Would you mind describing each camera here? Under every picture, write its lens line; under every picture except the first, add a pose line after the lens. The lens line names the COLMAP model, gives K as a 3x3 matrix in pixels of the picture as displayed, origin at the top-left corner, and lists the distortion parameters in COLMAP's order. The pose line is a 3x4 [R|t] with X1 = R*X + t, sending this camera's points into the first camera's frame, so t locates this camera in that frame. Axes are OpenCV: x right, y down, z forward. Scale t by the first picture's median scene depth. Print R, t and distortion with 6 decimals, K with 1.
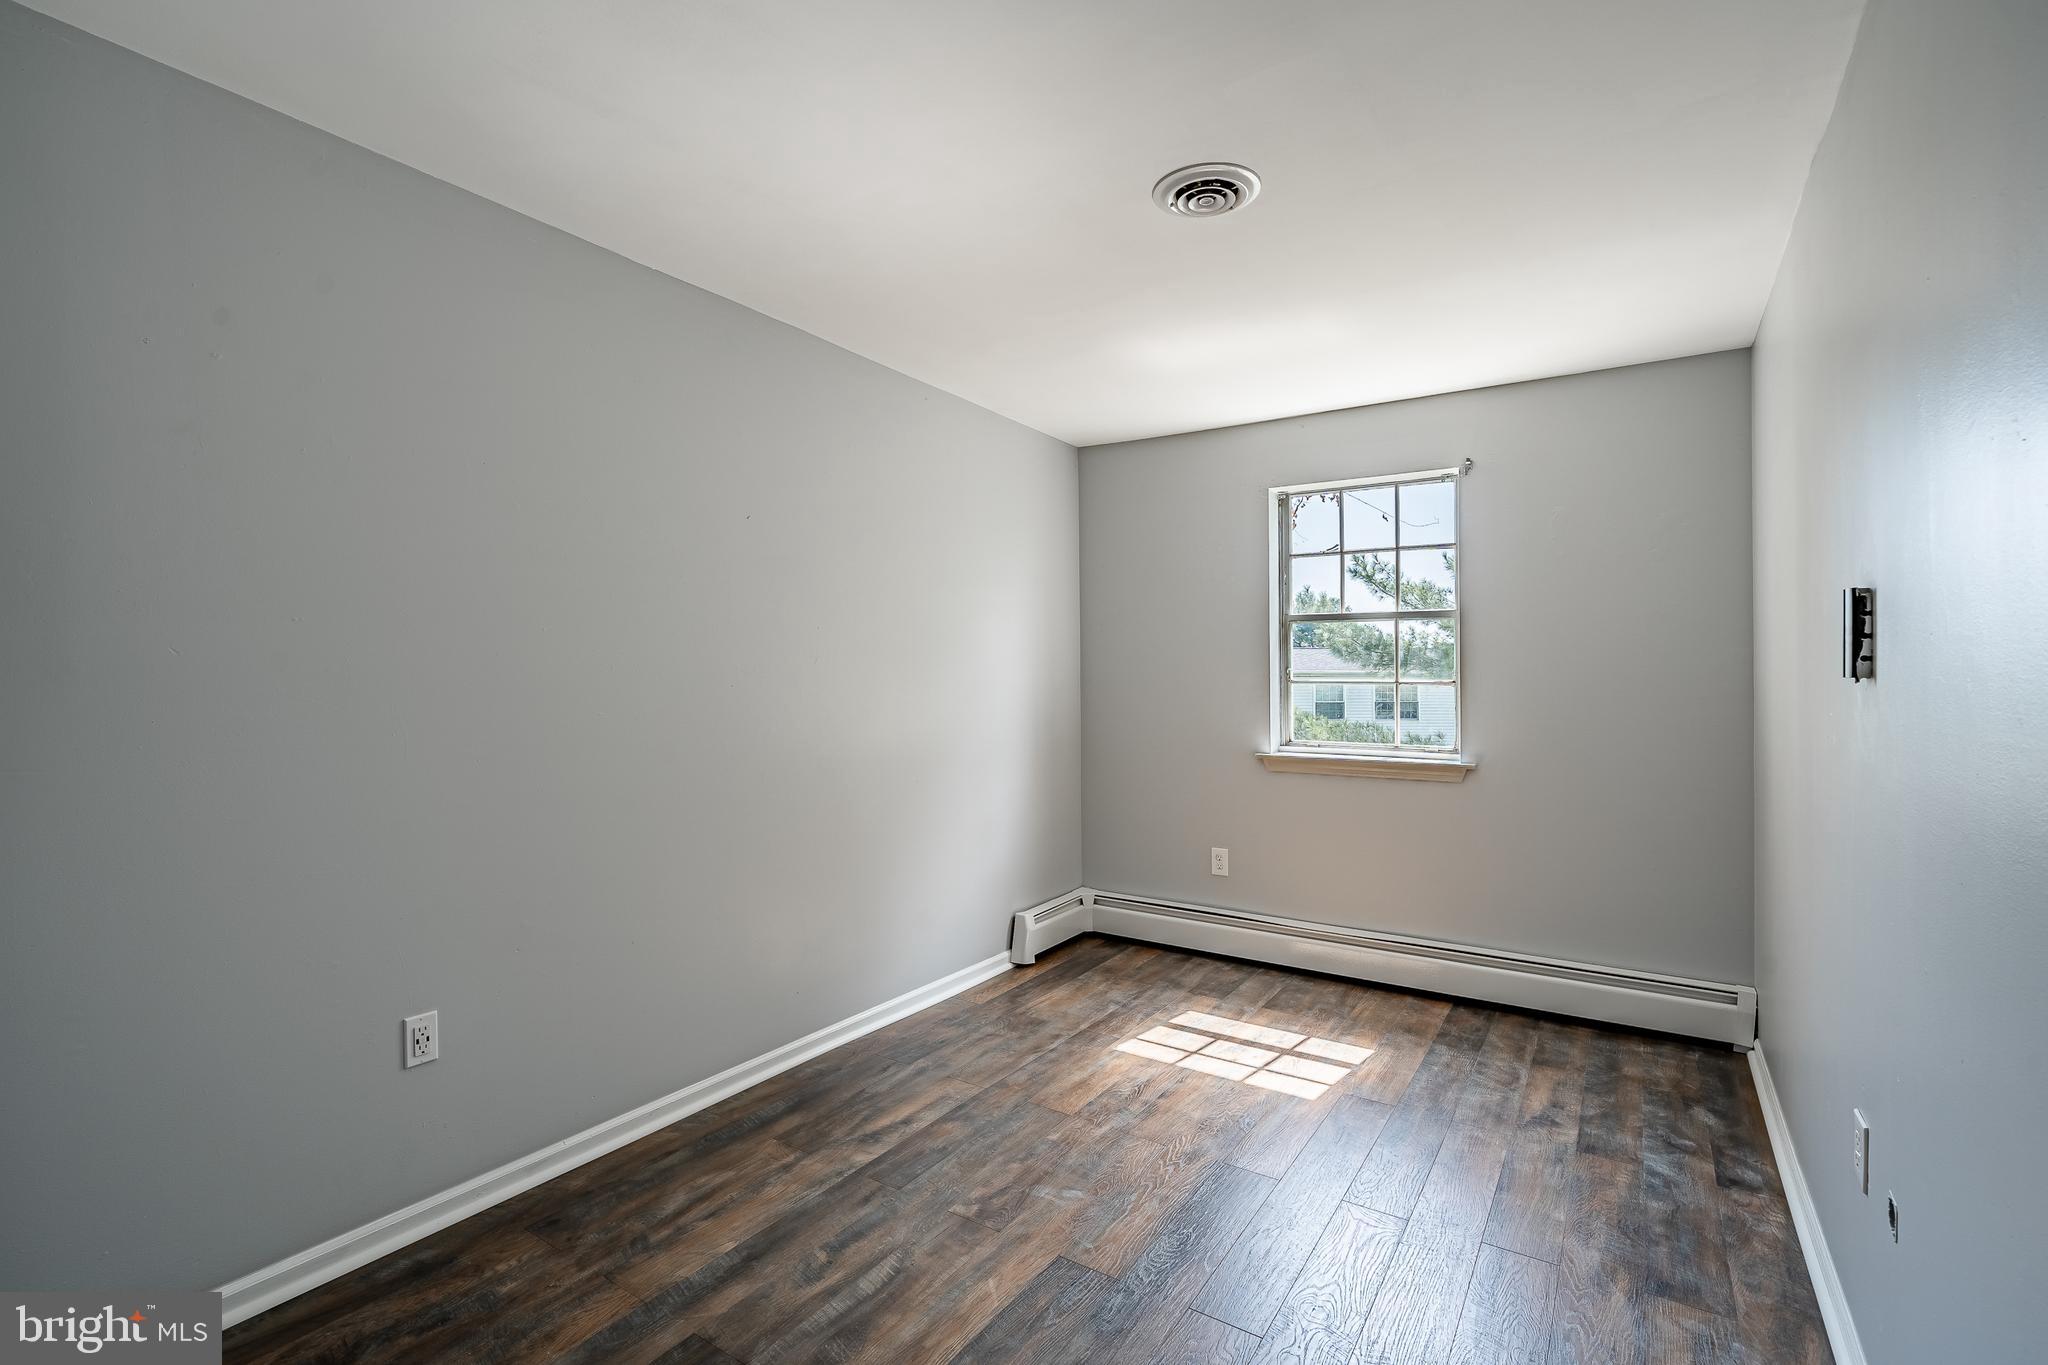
lens RADIAL K [[935.4, 0, 1027.5], [0, 935.4, 677.5], [0, 0, 1]] dist [-0.012314, 0.000196]
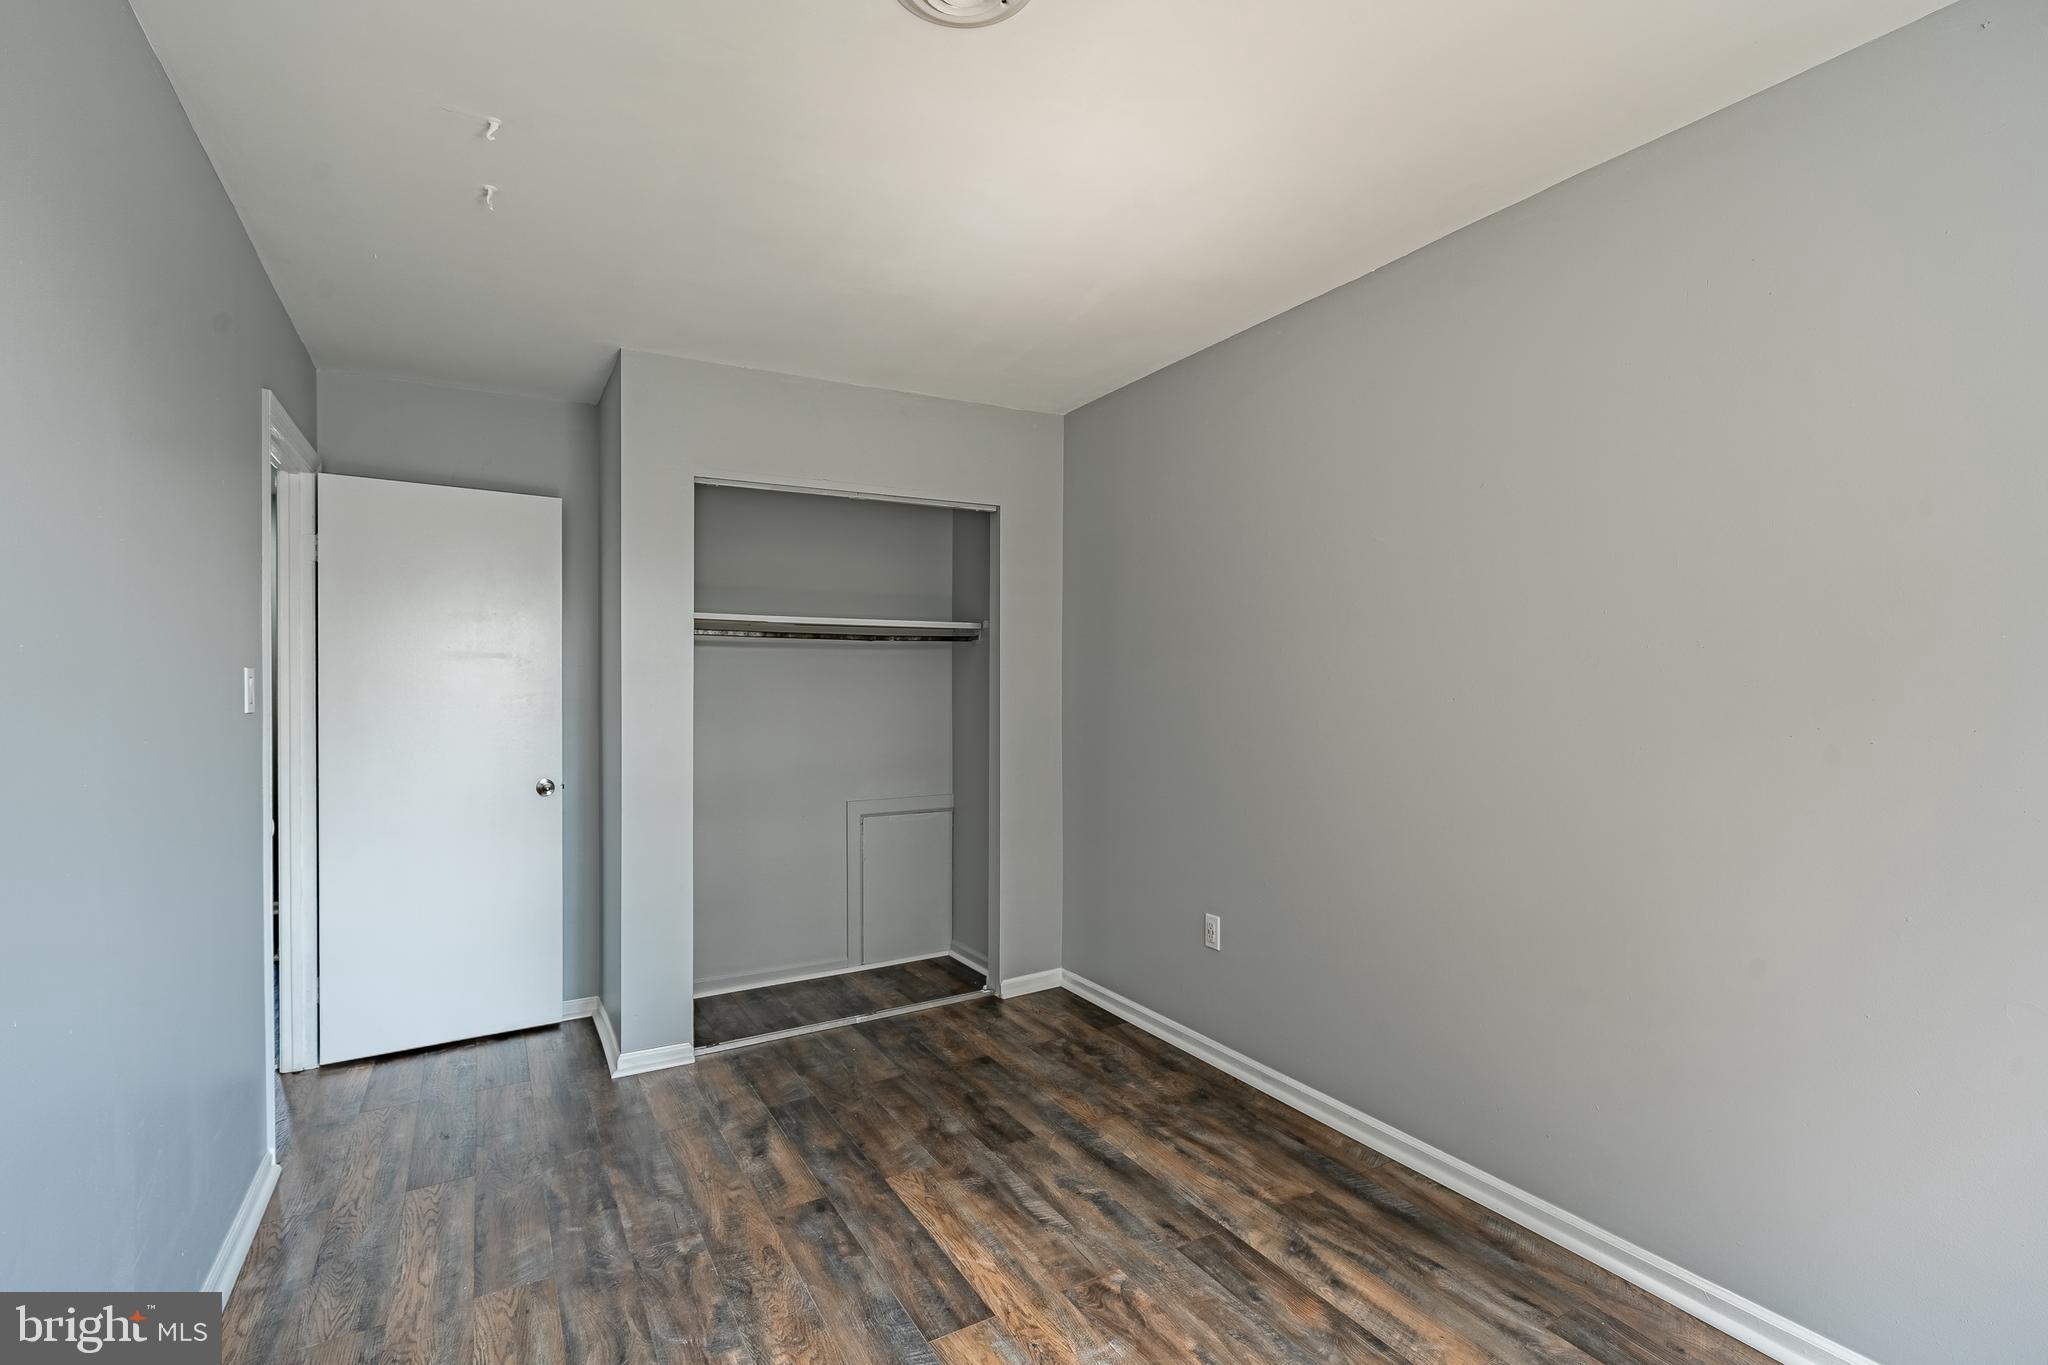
lens RADIAL K [[935.4, 0, 1027.4], [0, 935.4, 687.1], [0, 0, 1]] dist [-0.012314, 0.000196]
pose [[-0.449368, 0.001237, -0.893346, 0.787369], [-0.003537, 0.999989, 0.003164, -0.008806], [0.893340, 0.004582, -0.449359, 1.341022]]
